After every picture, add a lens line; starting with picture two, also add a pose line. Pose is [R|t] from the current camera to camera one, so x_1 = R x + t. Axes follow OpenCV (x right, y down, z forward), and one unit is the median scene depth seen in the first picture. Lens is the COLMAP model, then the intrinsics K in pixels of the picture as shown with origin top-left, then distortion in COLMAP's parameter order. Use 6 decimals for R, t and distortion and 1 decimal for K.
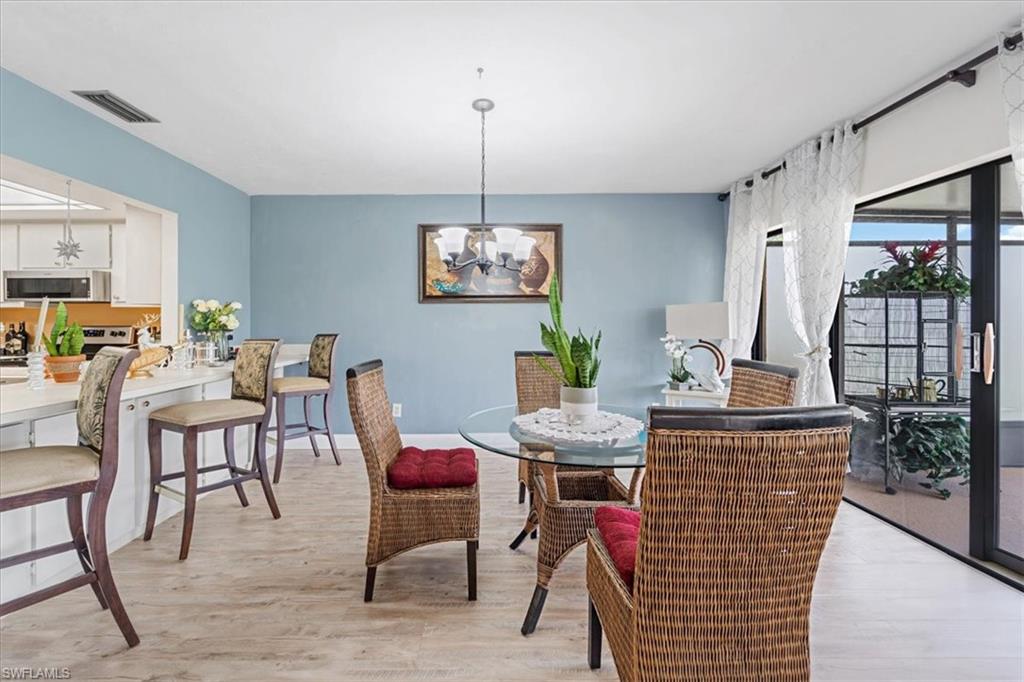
lens RADIAL K [[431.9, 0, 491.6], [0, 431.9, 319.2], [0, 0, 1]] dist [0.003899, -0.000318]
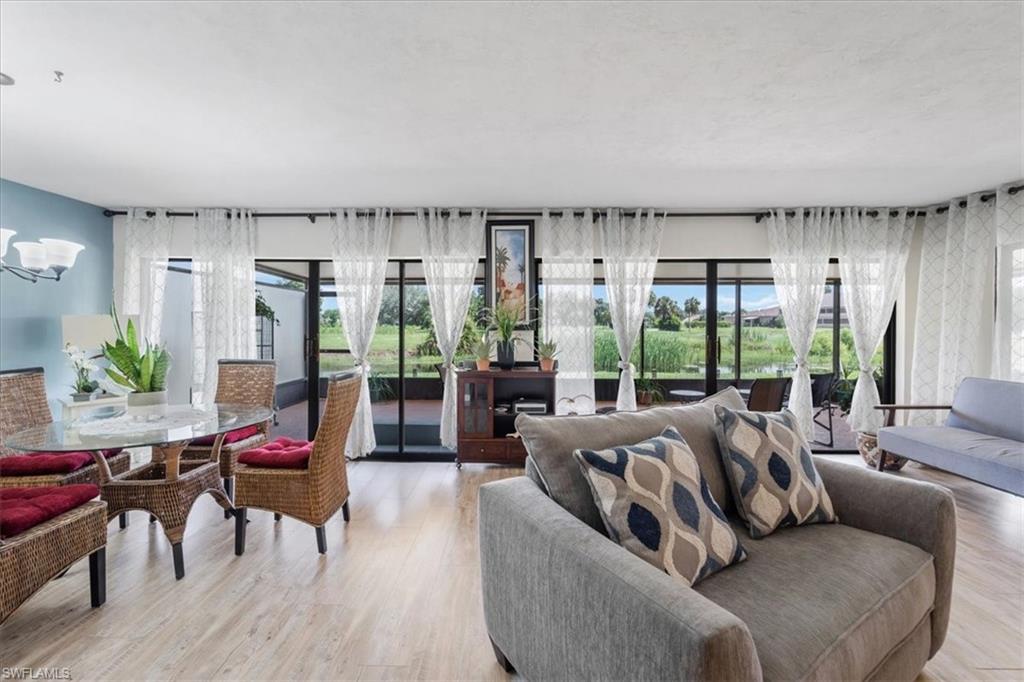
lens RADIAL K [[431.9, 0, 504.7], [0, 431.9, 325.0], [0, 0, 1]] dist [0.003899, -0.000318]
pose [[0.024587, 0.006674, 0.999675, -0.555322], [-0.013360, 0.999891, -0.006346, -0.018495], [-0.999608, -0.013199, 0.024673, 0.000725]]
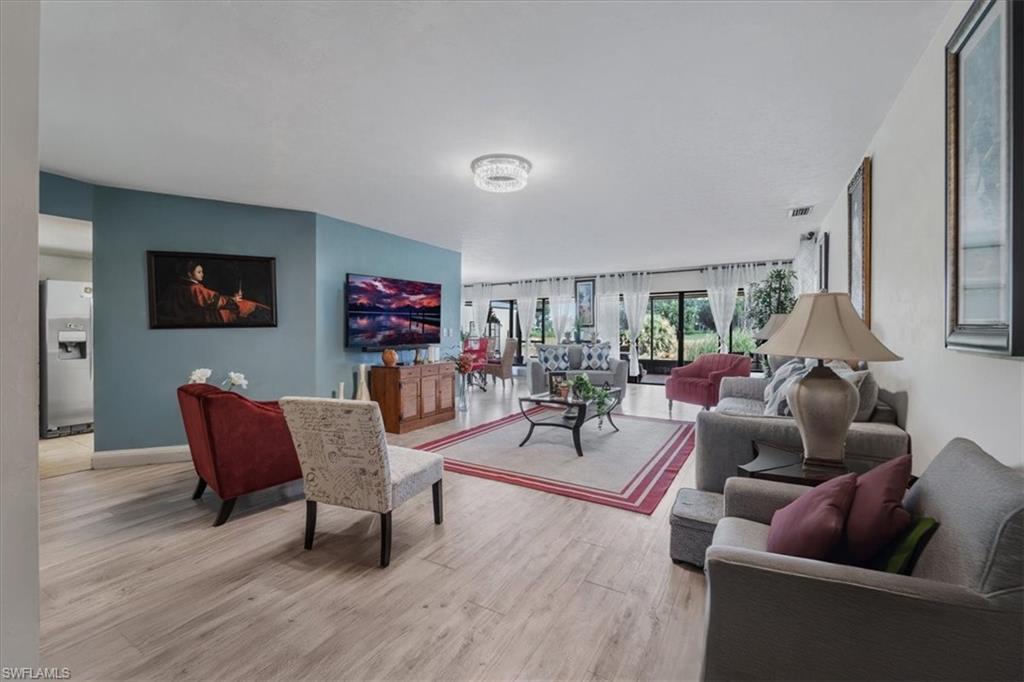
lens RADIAL K [[431.9, 0, 494.4], [0, 431.9, 337.7], [0, 0, 1]] dist [0.003899, -0.000318]
pose [[0.541646, -0.012024, 0.840521, -1.978683], [-0.005556, 0.999825, 0.017884, 0.008097], [-0.840588, -0.014356, 0.541484, -0.980306]]
